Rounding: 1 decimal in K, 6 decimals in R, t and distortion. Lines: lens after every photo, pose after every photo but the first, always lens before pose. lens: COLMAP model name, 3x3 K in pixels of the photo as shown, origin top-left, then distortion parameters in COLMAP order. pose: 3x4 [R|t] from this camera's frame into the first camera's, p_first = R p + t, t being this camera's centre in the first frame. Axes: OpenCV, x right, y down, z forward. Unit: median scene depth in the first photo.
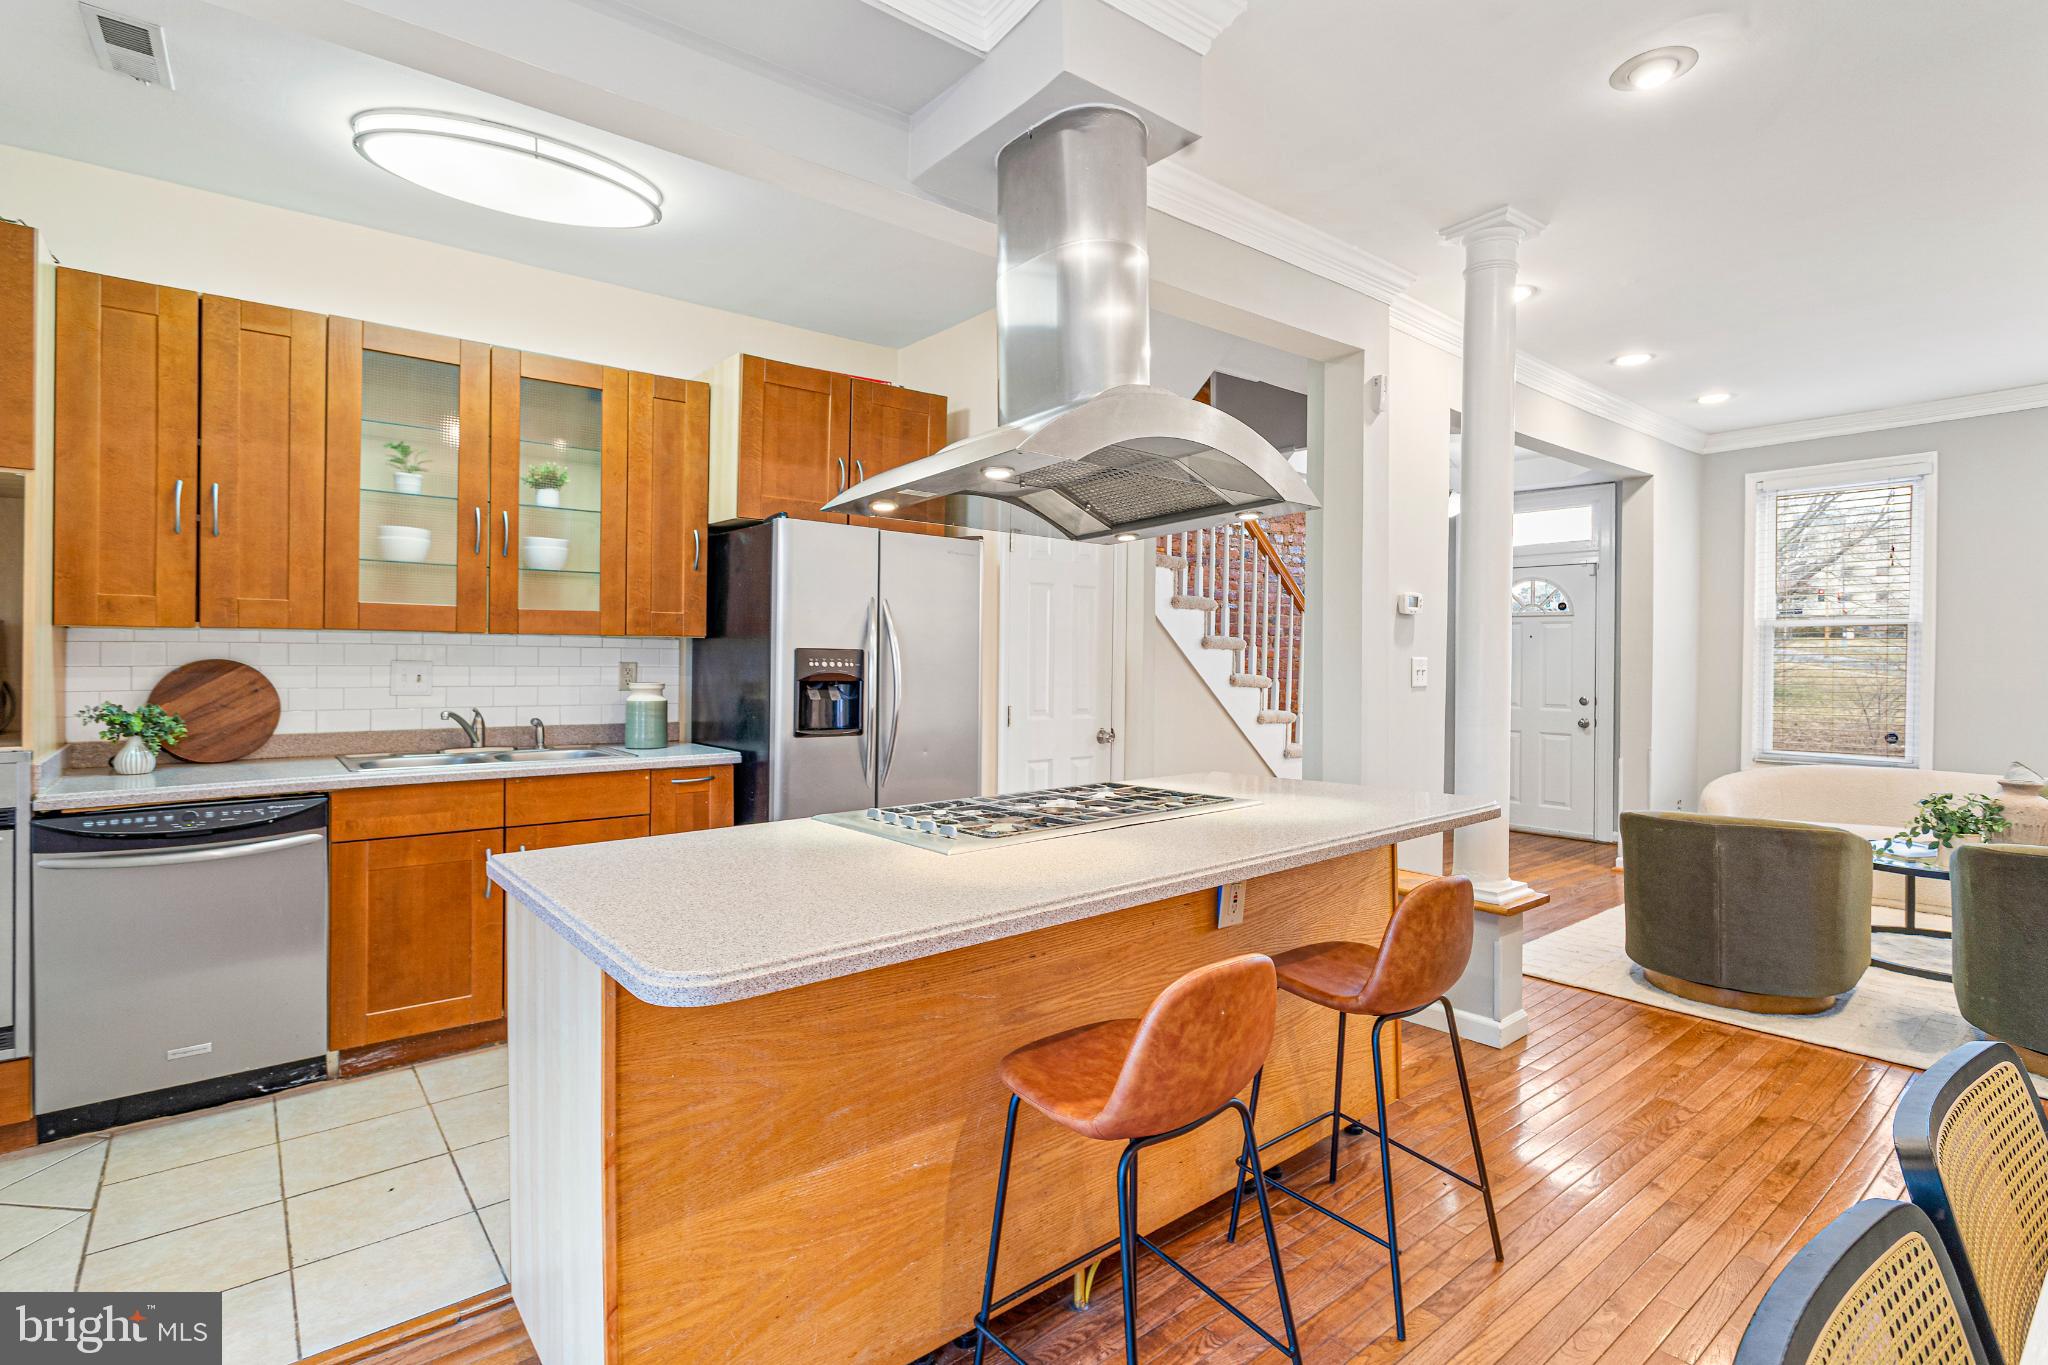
lens RADIAL K [[977.9, 0, 1028.8], [0, 977.9, 662.4], [0, 0, 1]] dist [0.000831, 0.000351]
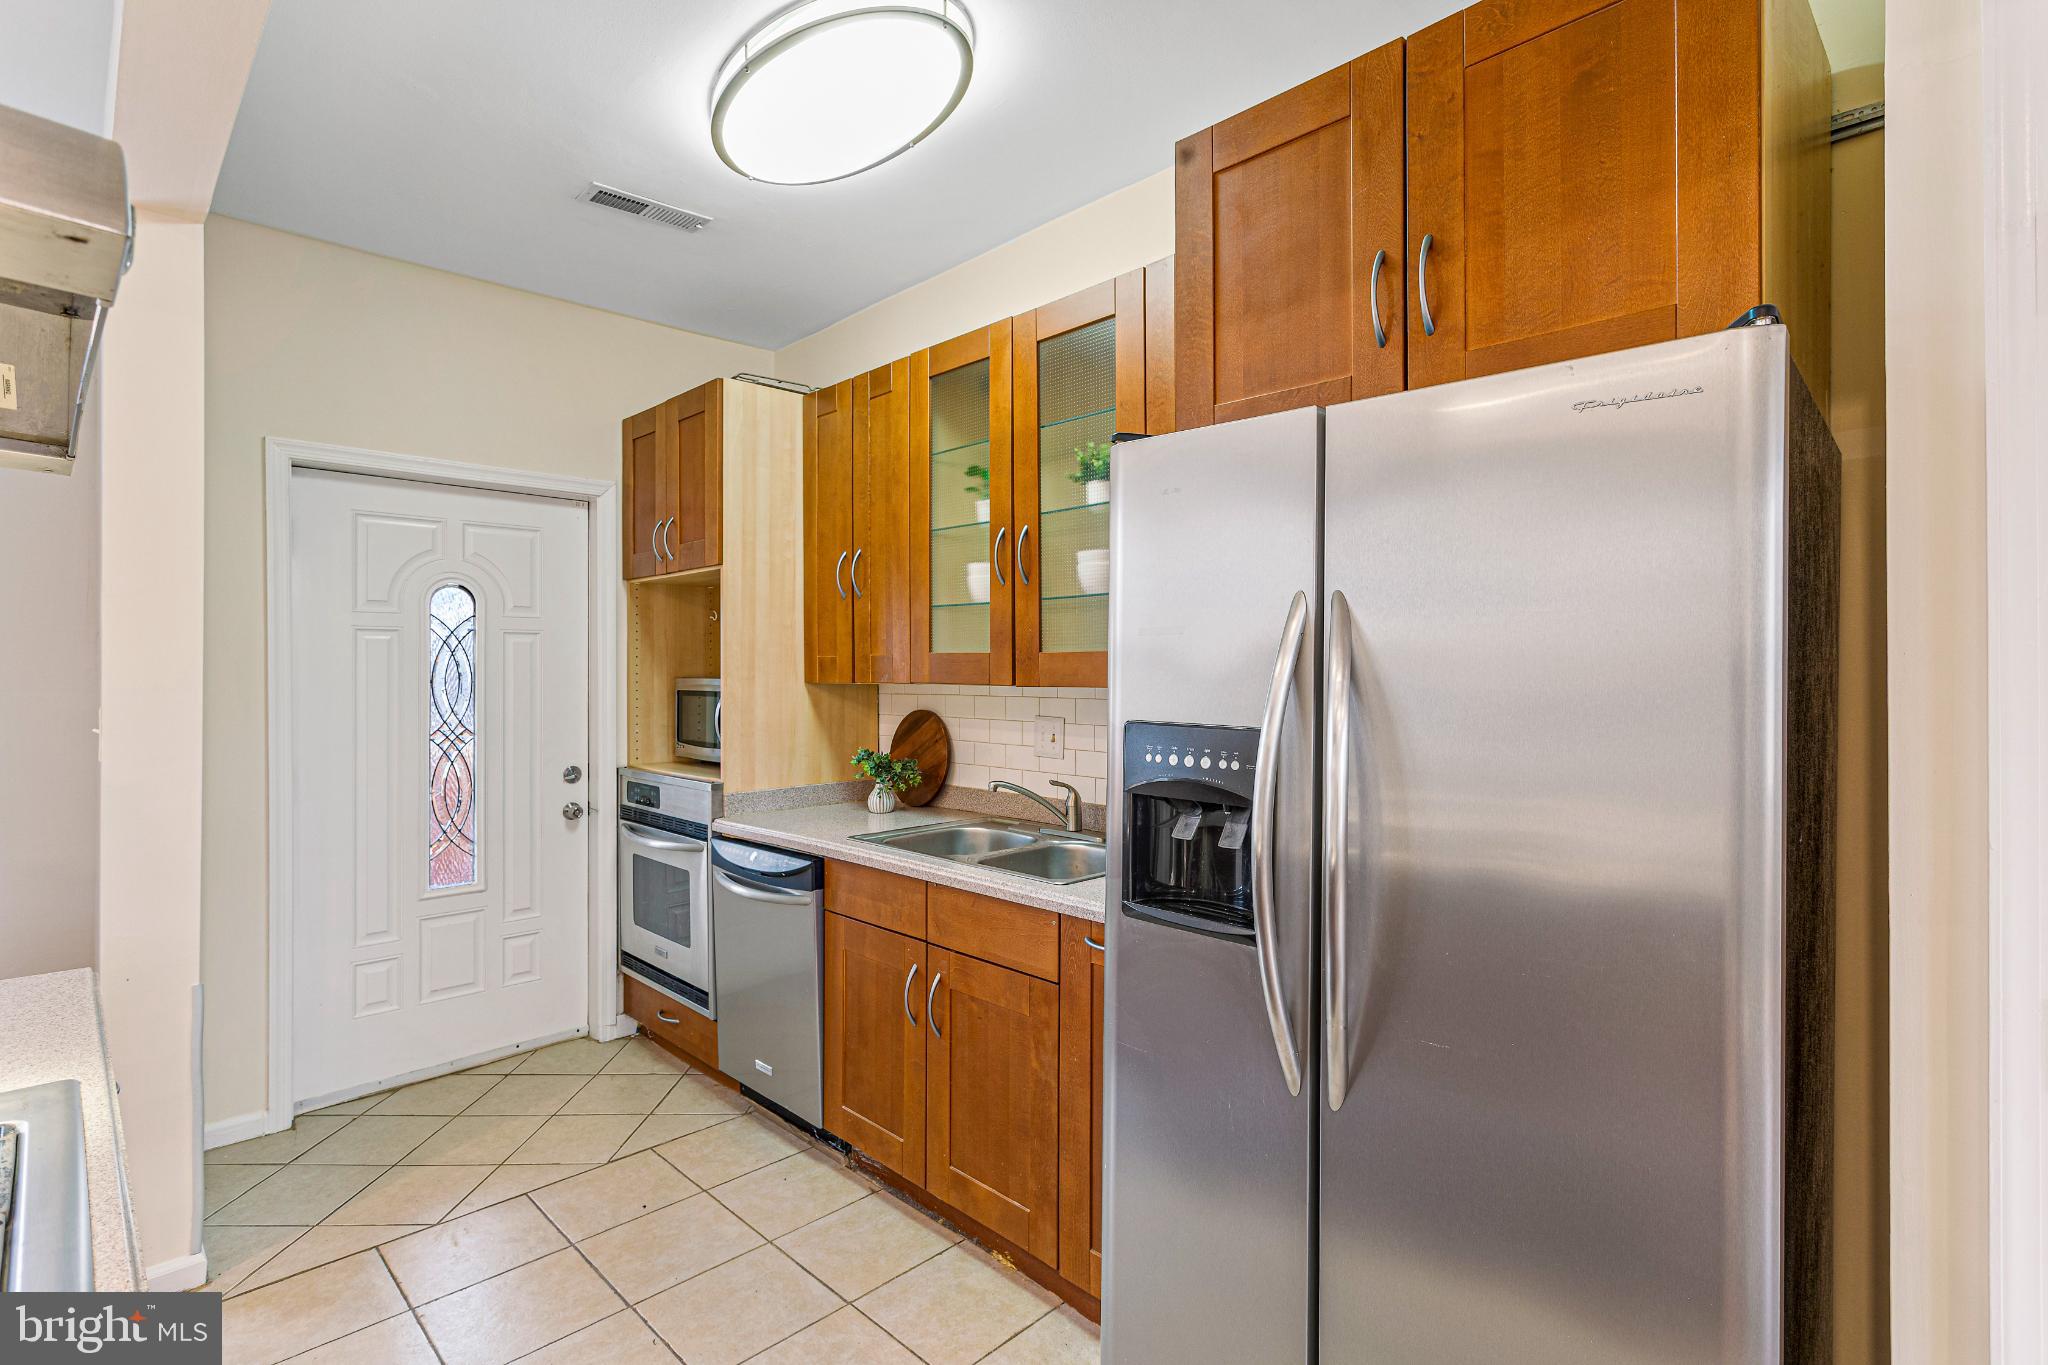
lens RADIAL K [[977.9, 0, 1028.8], [0, 977.9, 662.4], [0, 0, 1]] dist [0.000831, 0.000351]
pose [[0.099687, -0.014615, -0.994911, 0.239181], [0.002424, 0.999893, -0.014445, -0.039101], [0.995016, -0.000972, 0.099712, 0.995148]]
